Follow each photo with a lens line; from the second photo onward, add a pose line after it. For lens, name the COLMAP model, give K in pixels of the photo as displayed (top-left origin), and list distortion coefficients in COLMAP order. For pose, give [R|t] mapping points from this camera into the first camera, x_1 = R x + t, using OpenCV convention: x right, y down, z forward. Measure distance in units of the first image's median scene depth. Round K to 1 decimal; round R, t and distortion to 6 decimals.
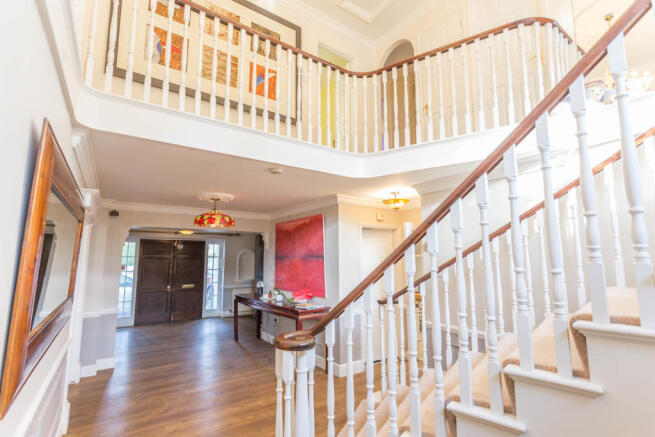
lens RADIAL K [[318.7, 0, 324.9], [0, 318.7, 219.8], [0, 0, 1]] dist [0.002260, 0.000480]
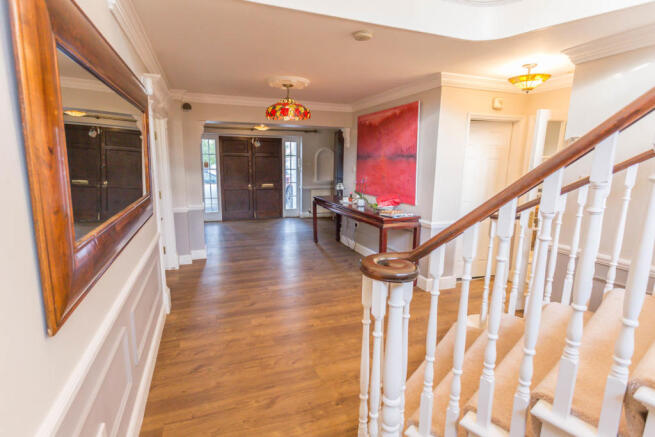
lens RADIAL K [[318.7, 0, 324.9], [0, 318.7, 219.8], [0, 0, 1]] dist [0.002260, 0.000480]
pose [[0.971132, 0.059742, -0.230939, -0.033330], [0.013097, 0.953317, 0.301688, 0.020641], [0.238181, -0.296003, 0.925014, 0.139404]]
